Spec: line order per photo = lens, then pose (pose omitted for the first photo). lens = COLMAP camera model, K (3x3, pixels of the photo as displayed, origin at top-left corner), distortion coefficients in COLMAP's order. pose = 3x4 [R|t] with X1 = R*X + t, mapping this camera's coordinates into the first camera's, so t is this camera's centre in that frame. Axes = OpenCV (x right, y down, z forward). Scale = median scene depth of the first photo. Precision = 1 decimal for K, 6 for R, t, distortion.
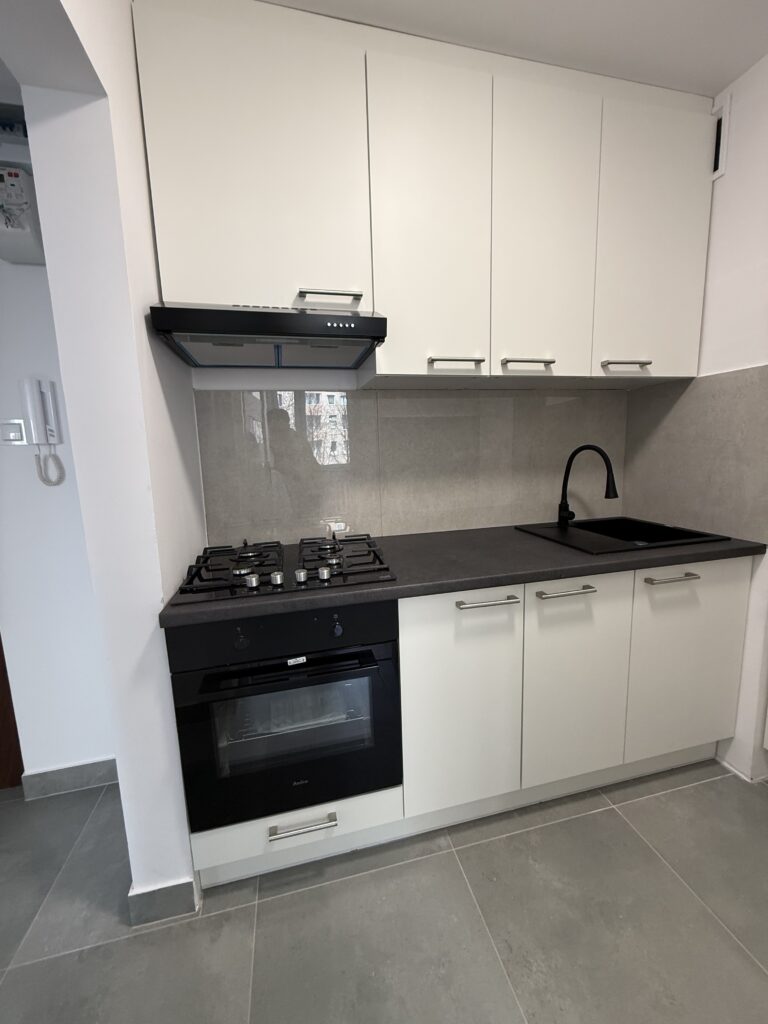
lens RADIAL K [[410.4, 0, 375.6], [0, 410.4, 503.5], [0, 0, 1]] dist [0.000336, -0.000596]
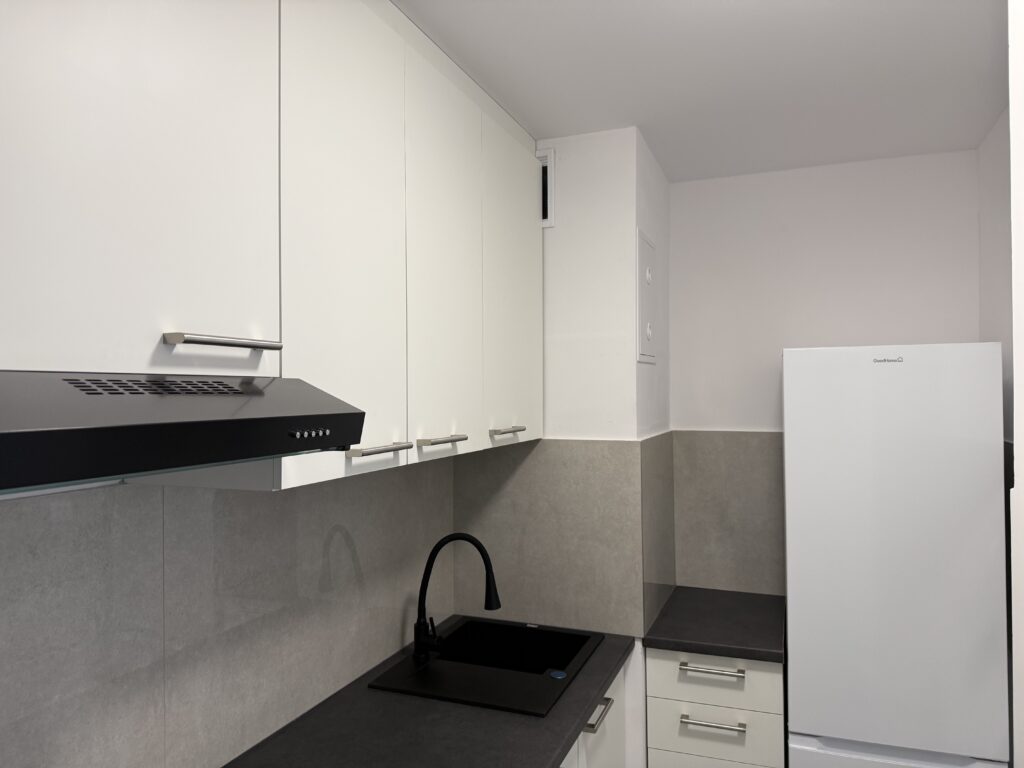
lens RADIAL K [[728.0, 0, 512.6], [0, 728.0, 381.1], [0, 0, 1]] dist [0.052122, -0.013030]
pose [[0.579982, 0.038038, 0.813741, -0.509813], [0.107892, 0.986523, -0.123013, -0.269365], [-0.807453, 0.159142, 0.568061, 0.203721]]
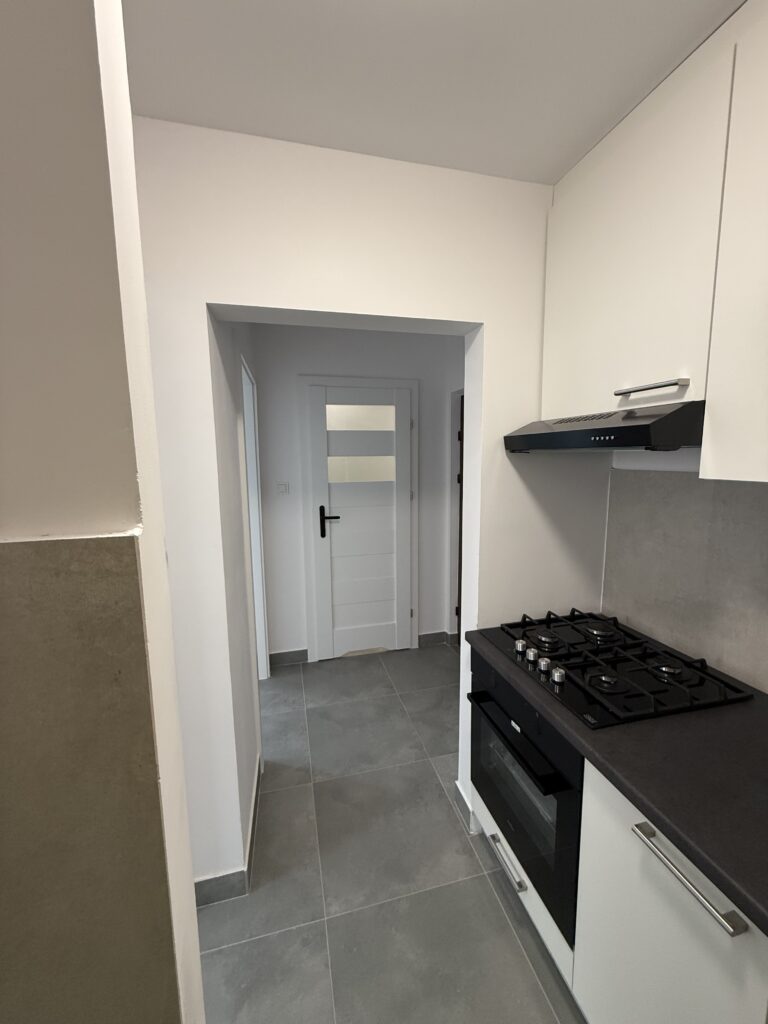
lens RADIAL K [[410.4, 0, 386.1], [0, 410.4, 510.6], [0, 0, 1]] dist [0.000336, -0.000596]
pose [[0.025135, 0.168184, -0.985435, 0.634419], [-0.137452, 0.976966, 0.163233, -0.268263], [0.990189, 0.131347, 0.047673, 0.366023]]
